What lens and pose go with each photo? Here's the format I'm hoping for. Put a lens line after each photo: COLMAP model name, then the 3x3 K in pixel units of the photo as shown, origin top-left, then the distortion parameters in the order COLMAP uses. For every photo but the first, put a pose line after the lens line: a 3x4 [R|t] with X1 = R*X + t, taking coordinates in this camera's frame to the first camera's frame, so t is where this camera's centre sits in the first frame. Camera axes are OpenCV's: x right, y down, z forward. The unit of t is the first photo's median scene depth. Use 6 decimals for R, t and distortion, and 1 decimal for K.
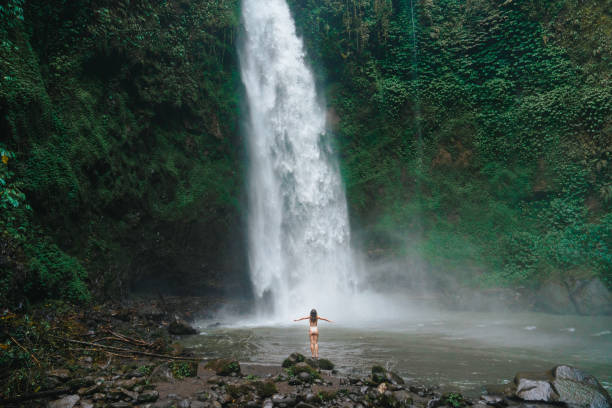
lens RADIAL K [[412.9, 0, 305.8], [0, 412.9, 205.1], [0, 0, 1]] dist [-0.001096, 0.002508]
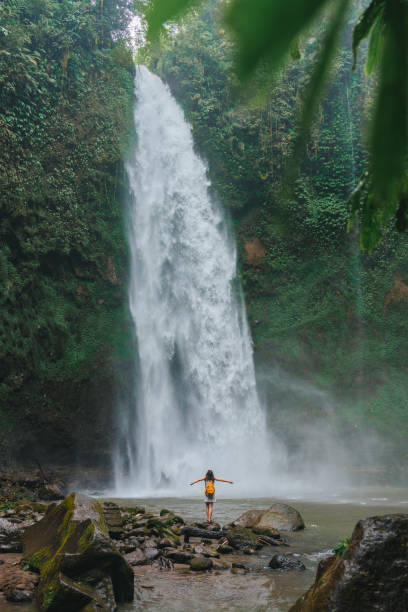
lens RADIAL K [[592.6, 0, 208.5], [0, 592.6, 307.3], [0, 0, 1]] dist [0.006316, 0.000457]
pose [[0.988985, -0.036239, -0.143511, 0.157515], [0.026724, 0.997349, -0.067683, -0.021916], [0.145583, 0.063103, 0.987332, -0.200081]]
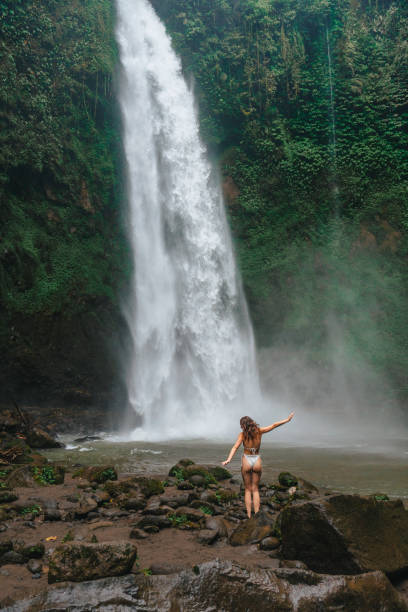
lens RADIAL K [[512.3, 0, 206.1], [0, 512.3, 305.7], [0, 0, 1]] dist [0.003392, 0.001261]
pose [[0.999755, 0.006737, 0.021068, -0.002212], [-0.006787, 0.999974, 0.002263, 0.016357], [-0.021052, -0.002406, 0.999775, -0.003118]]
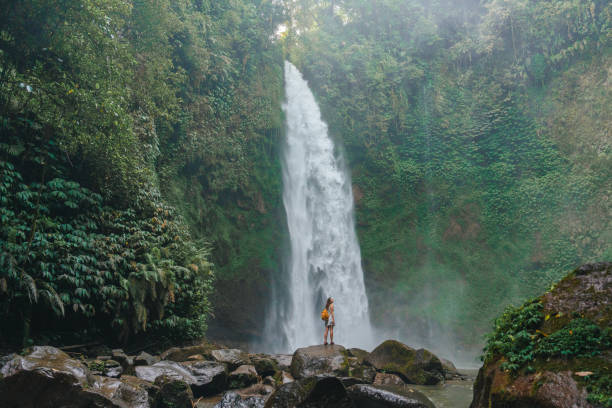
lens RADIAL K [[470.3, 0, 305.9], [0, 470.3, 204.6], [0, 0, 1]] dist [0.003465, 0.002545]
pose [[0.997740, 0.017167, -0.064966, 0.008816], [-0.024351, 0.993471, -0.111458, -0.032423], [0.062628, 0.112788, 0.991643, -0.382056]]
